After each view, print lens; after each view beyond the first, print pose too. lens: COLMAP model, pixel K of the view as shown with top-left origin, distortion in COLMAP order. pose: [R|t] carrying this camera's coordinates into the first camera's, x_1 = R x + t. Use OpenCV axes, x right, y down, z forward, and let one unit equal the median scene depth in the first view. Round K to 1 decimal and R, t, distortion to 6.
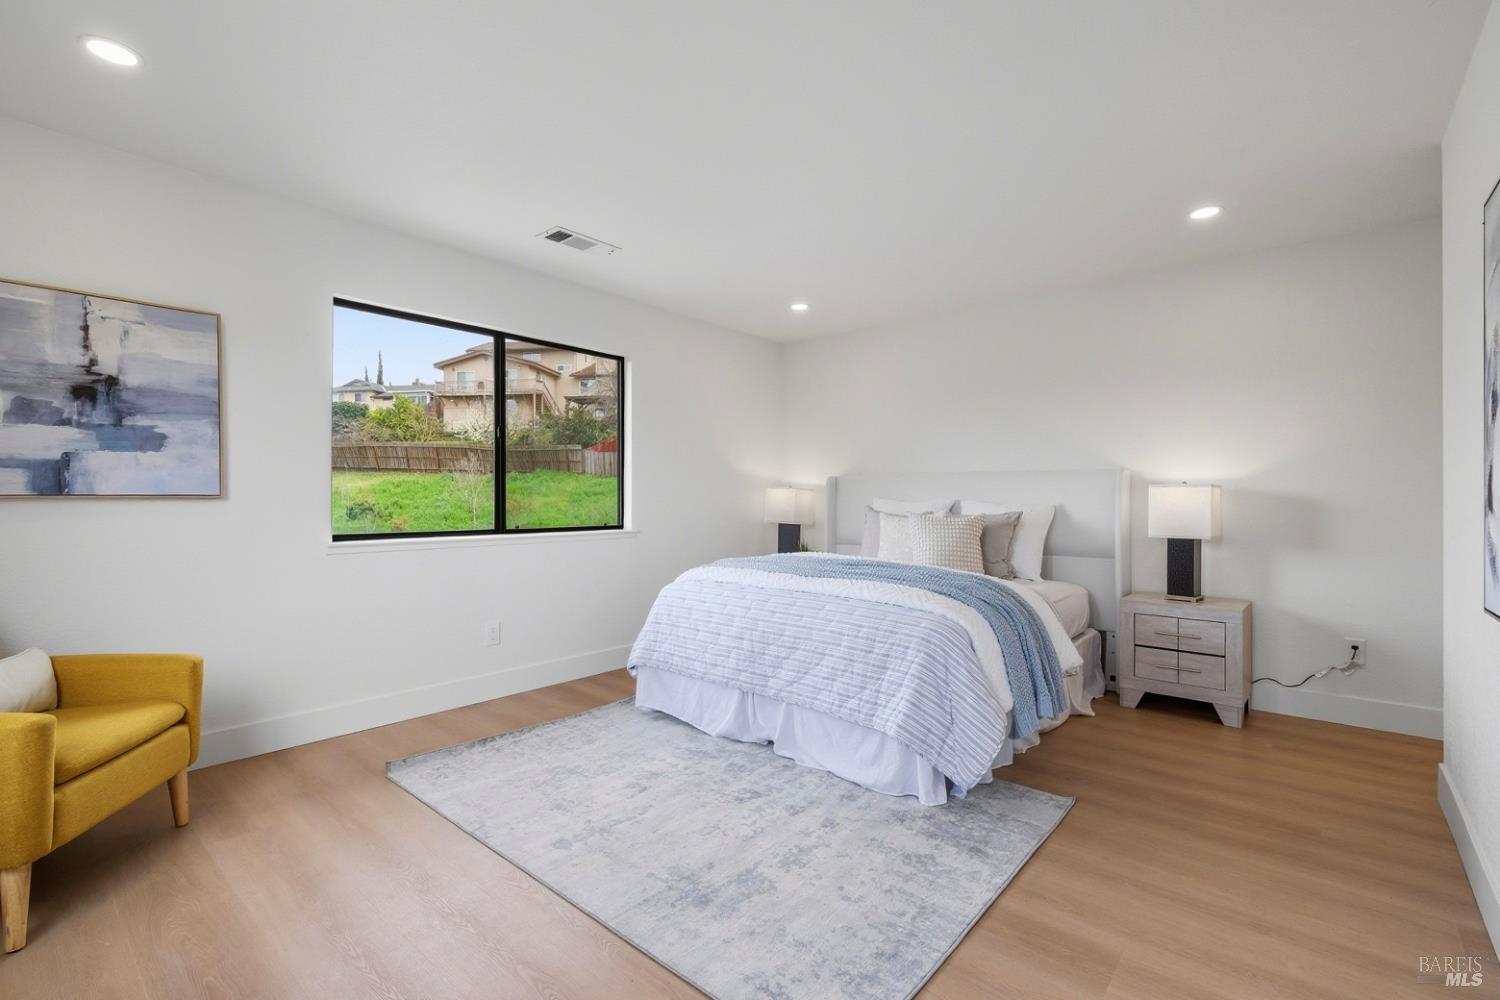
lens RADIAL K [[668.5, 0, 752.9], [0, 668.5, 489.3], [0, 0, 1]] dist [-0.000079, -0.000295]
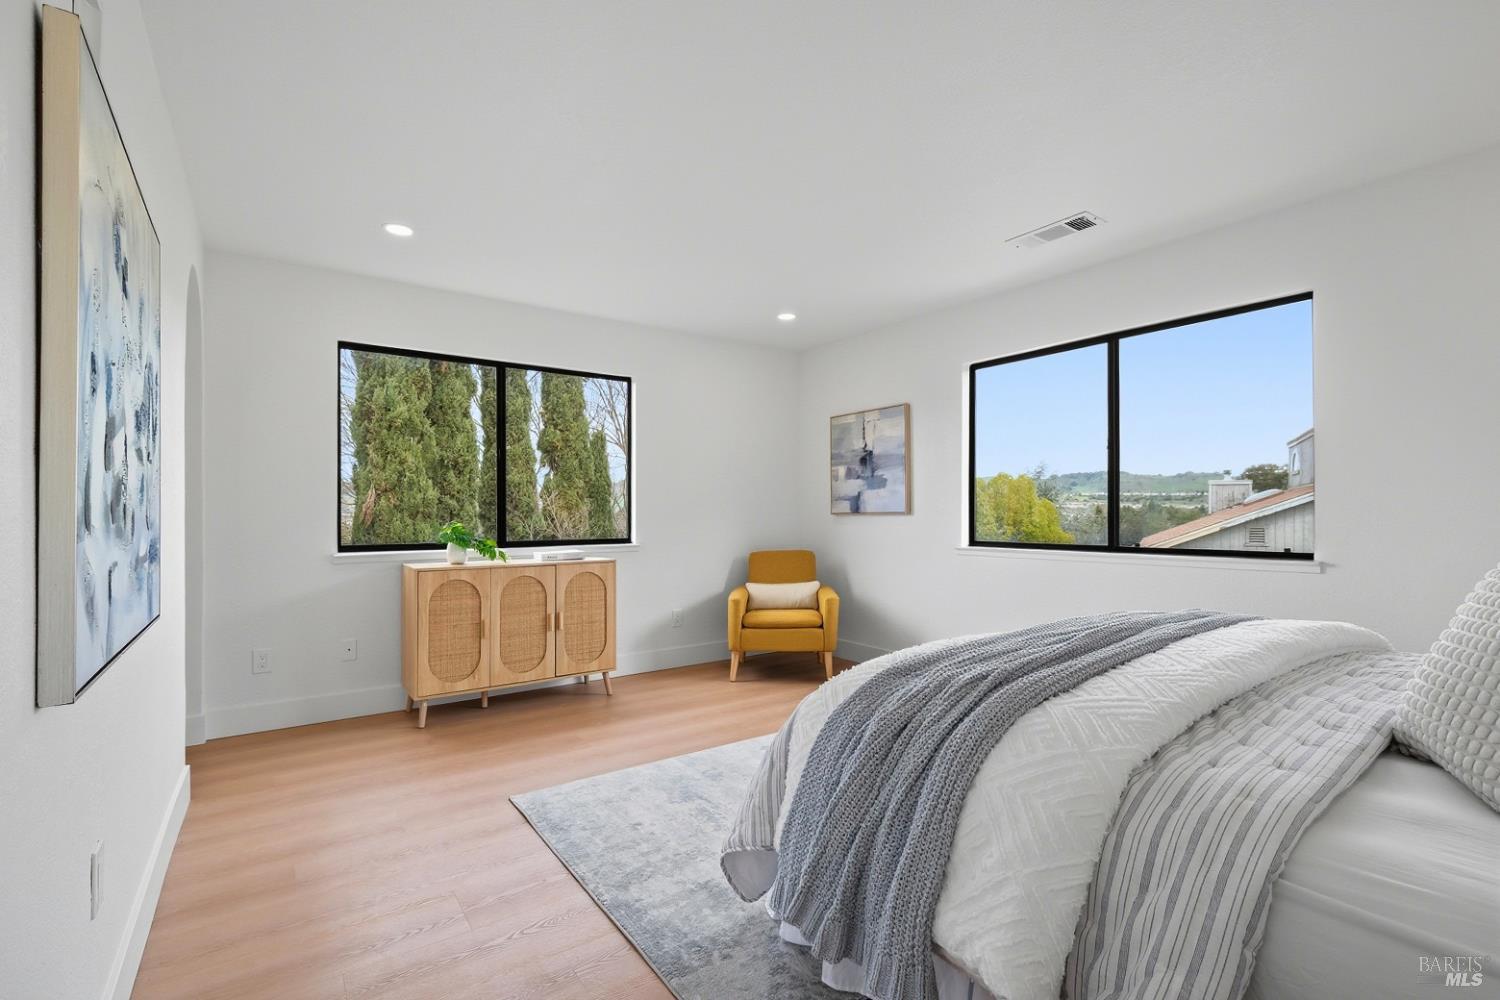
lens RADIAL K [[668.5, 0, 752.9], [0, 668.5, 489.3], [0, 0, 1]] dist [-0.000079, -0.000295]
pose [[-0.230148, -0.025763, -0.972815, 0.701978], [0.028707, 0.999035, -0.033249, -0.003238], [0.972732, -0.035579, -0.229186, 0.787203]]
